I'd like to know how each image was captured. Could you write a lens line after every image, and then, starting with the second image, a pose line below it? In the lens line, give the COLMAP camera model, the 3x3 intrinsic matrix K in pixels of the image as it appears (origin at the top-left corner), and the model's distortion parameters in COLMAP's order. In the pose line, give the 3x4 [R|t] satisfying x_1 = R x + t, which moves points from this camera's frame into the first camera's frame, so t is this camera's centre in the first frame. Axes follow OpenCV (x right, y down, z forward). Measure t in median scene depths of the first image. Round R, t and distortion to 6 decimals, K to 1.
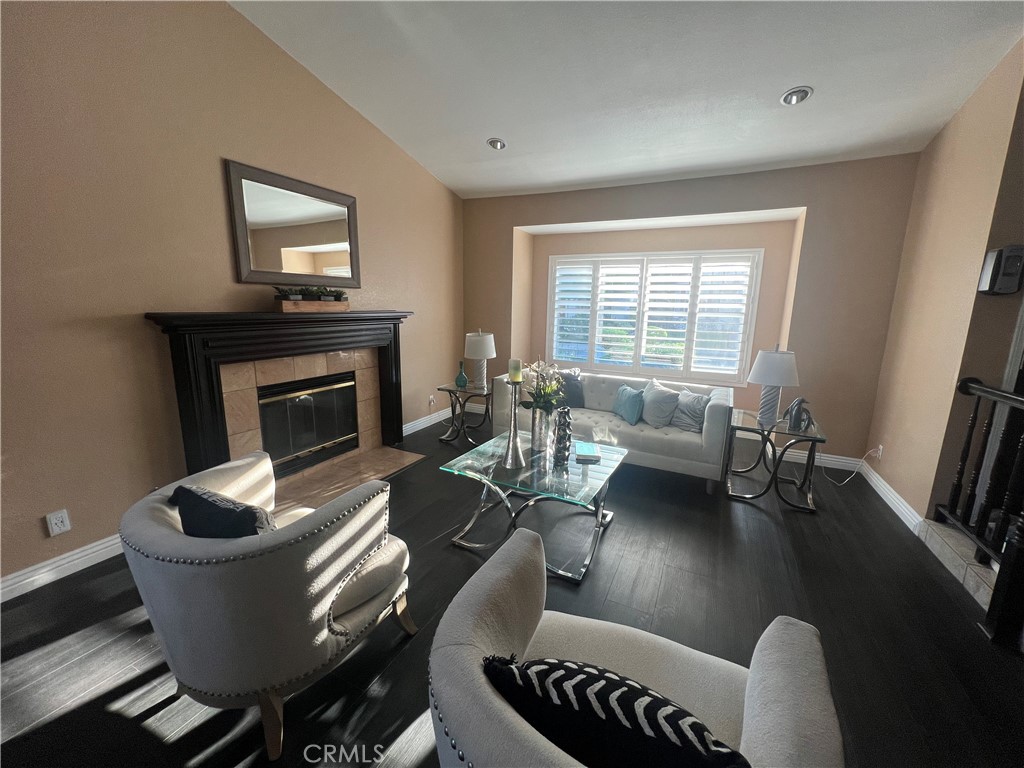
lens RADIAL K [[414.4, 0, 510.7], [0, 414.4, 386.8], [0, 0, 1]] dist [-0.003280, 0.001918]
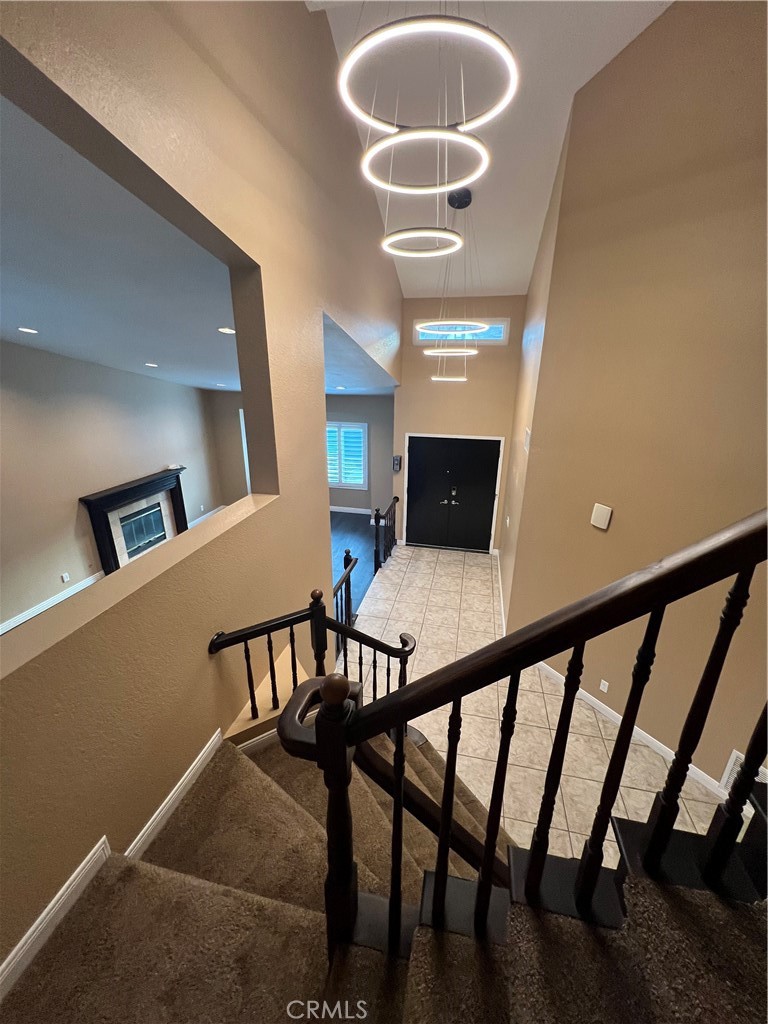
lens RADIAL K [[414.4, 0, 381.9], [0, 414.4, 510.1], [0, 0, 1]] dist [-0.003280, 0.001918]
pose [[0.973871, -0.088296, 0.209234, 0.271835], [0.056749, 0.986712, 0.152249, -0.256189], [-0.219897, -0.136397, 0.965941, -1.266702]]
